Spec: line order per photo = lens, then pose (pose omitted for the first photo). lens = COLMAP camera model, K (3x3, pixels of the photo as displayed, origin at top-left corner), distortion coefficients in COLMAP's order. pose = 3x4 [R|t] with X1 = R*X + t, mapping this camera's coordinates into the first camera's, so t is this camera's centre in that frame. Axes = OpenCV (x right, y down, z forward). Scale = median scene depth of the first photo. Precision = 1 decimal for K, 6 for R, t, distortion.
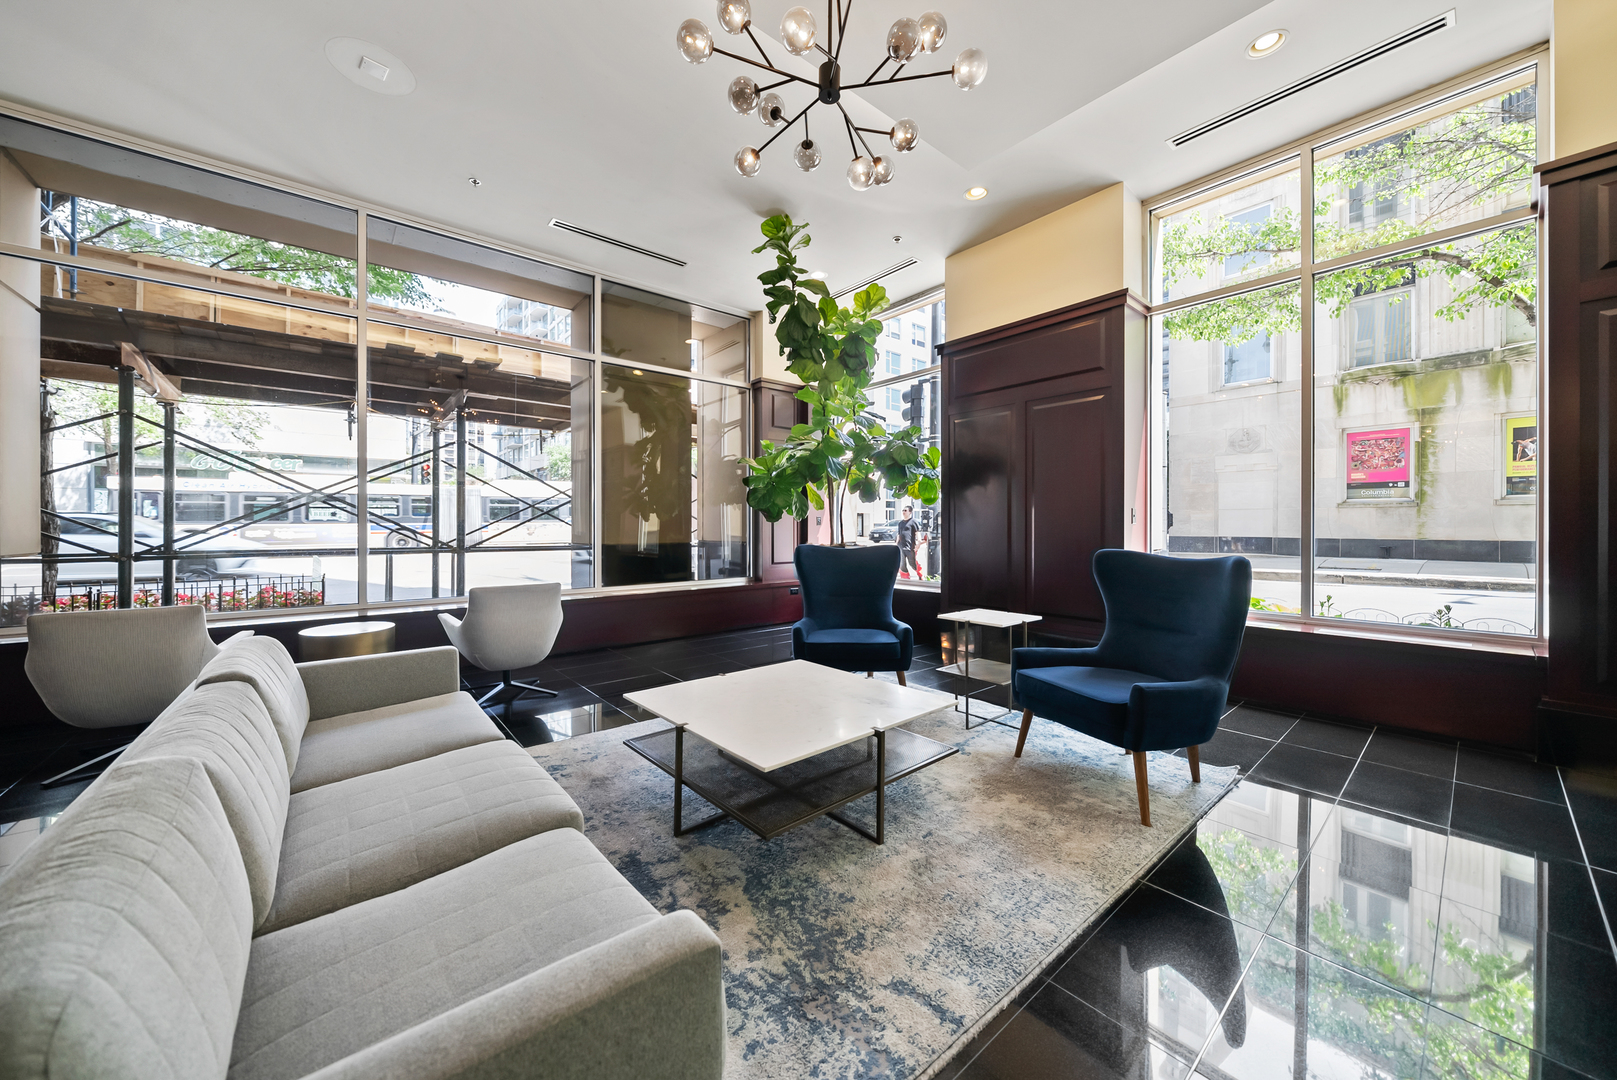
lens RADIAL K [[578.5, 0, 807.0], [0, 578.5, 513.7], [0, 0, 1]] dist [-0.000577, -0.000035]
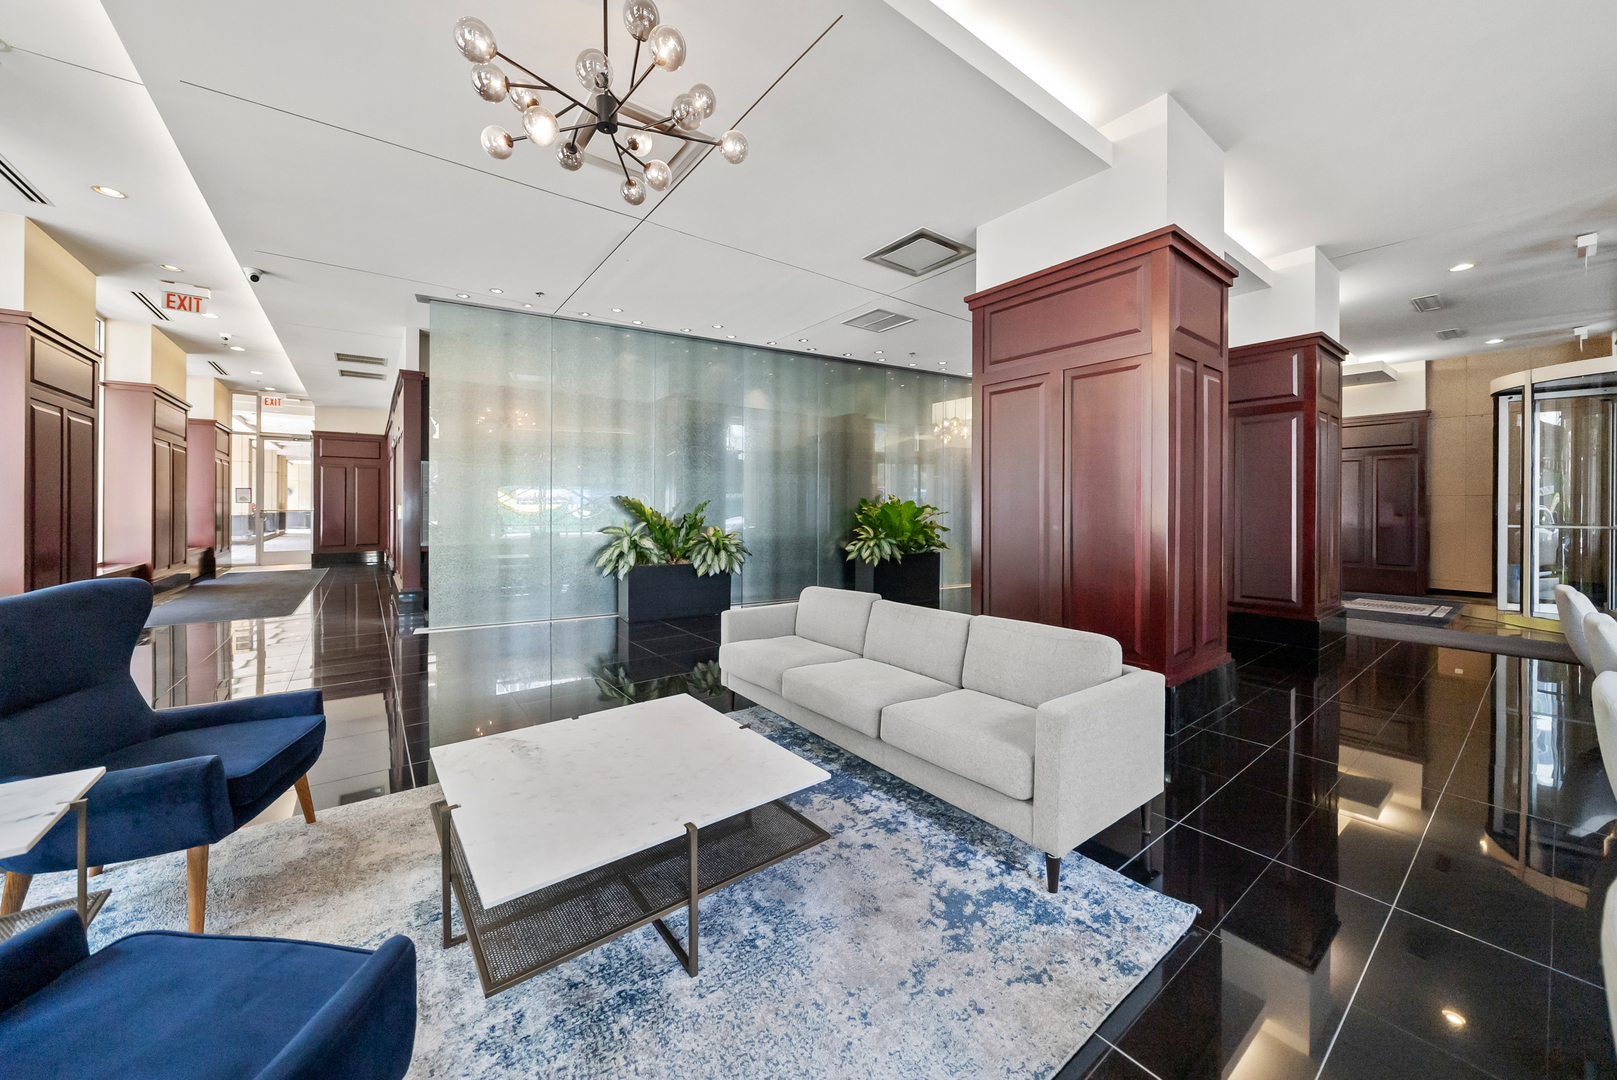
lens RADIAL K [[578.5, 0, 807.0], [0, 578.5, 513.7], [0, 0, 1]] dist [-0.000577, -0.000035]
pose [[-0.998685, -0.004446, 0.051069, -0.391723], [-0.004468, 0.999990, -0.000304, -0.029139], [-0.051067, -0.000531, -0.998695, 2.130896]]
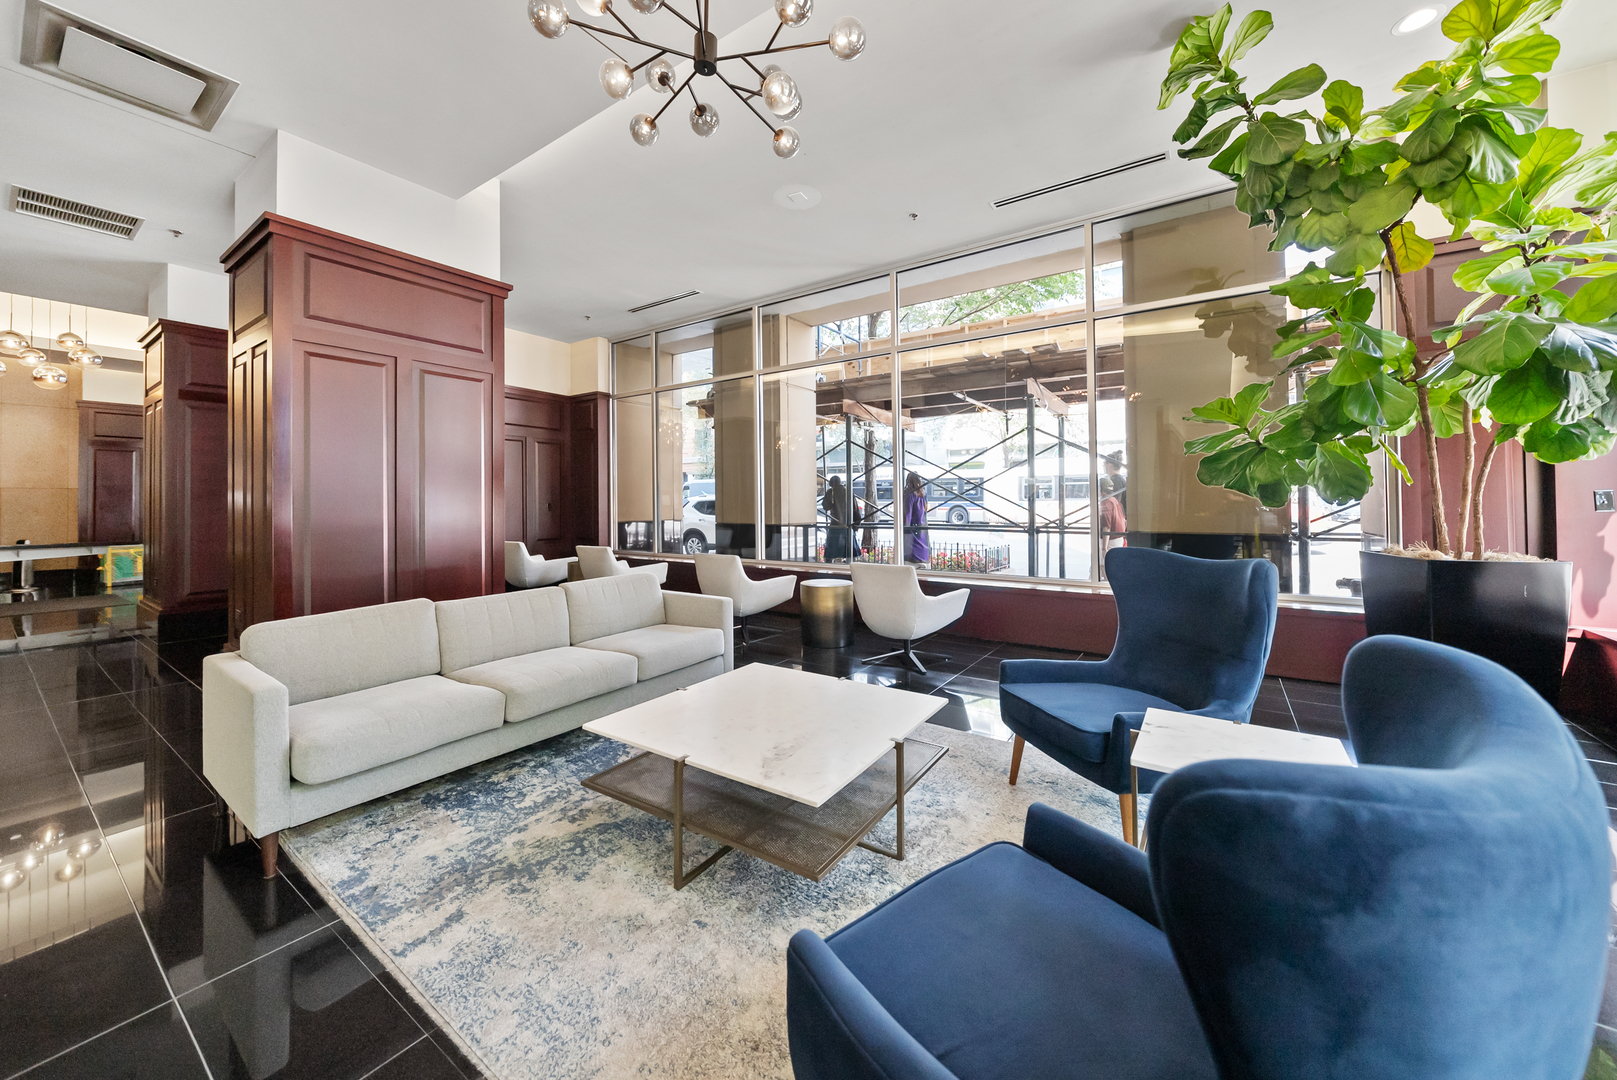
lens RADIAL K [[596.6, 0, 782.5], [0, 596.6, 478.6], [0, 0, 1]] dist [0.000062, 0.000037]
pose [[0.245462, -0.040547, -0.968558, 1.060628], [0.018526, 0.999139, -0.037132, -0.010688], [0.969229, -0.008829, 0.246002, 0.935926]]
